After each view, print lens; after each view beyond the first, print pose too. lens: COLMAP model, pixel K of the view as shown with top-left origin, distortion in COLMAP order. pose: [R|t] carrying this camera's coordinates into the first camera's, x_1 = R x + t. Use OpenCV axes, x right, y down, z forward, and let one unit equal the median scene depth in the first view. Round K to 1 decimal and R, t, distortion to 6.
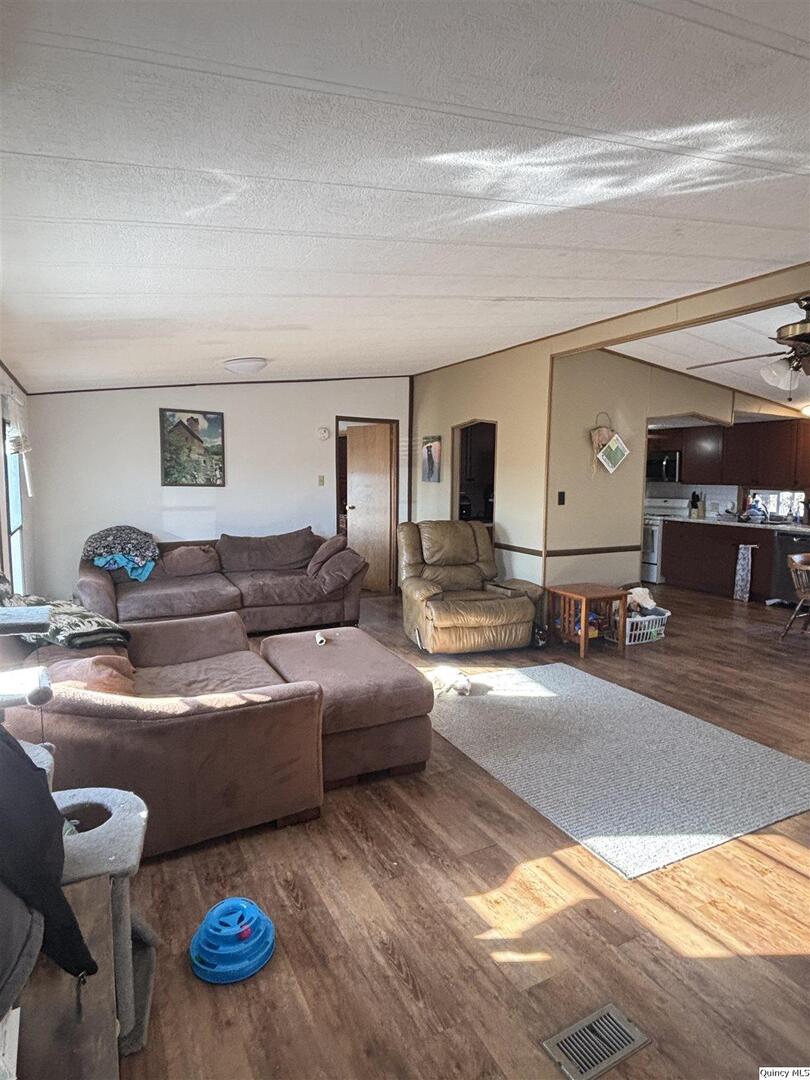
lens RADIAL K [[611.1, 0, 407.3], [0, 611.1, 536.7], [0, 0, 1]] dist [-0.002447, -0.000036]
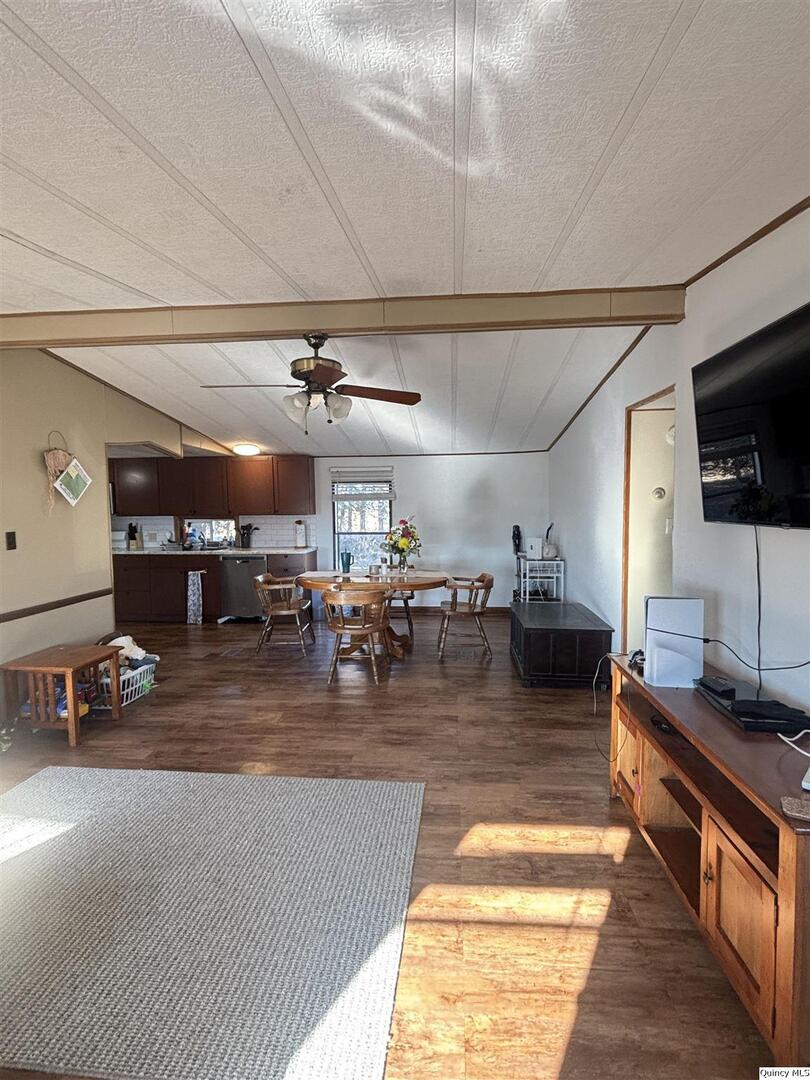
lens RADIAL K [[532.1, 0, 404.2], [0, 532.1, 535.7], [0, 0, 1]] dist [-0.001131, 0.000475]
pose [[0.537906, -0.061076, 0.840790, -0.030224], [0.098860, 0.995060, 0.009036, -0.026233], [-0.837188, 0.078260, 0.541286, 0.240822]]
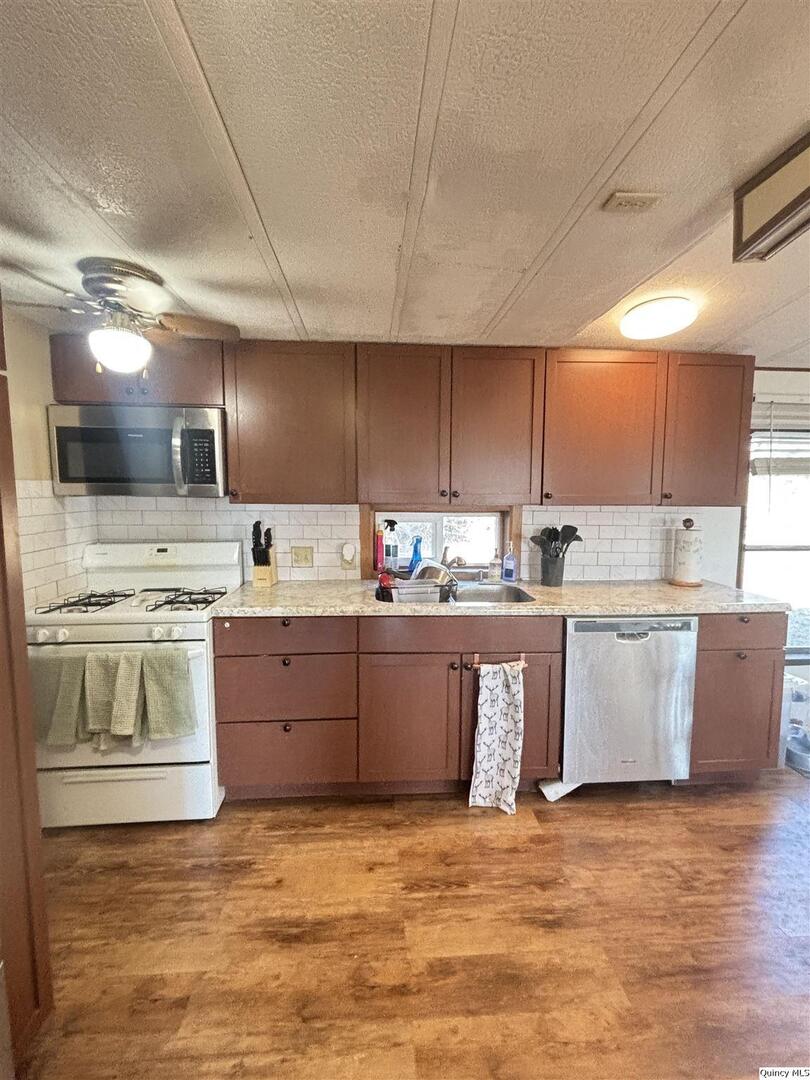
lens RADIAL K [[487.3, 0, 414.2], [0, 487.3, 537.7], [0, 0, 1]] dist [-0.000628, -0.000036]
pose [[0.368057, -0.100240, 0.924384, 0.336910], [0.086640, 0.993544, 0.073243, -0.116145], [-0.925758, 0.053131, 0.374365, 1.190407]]
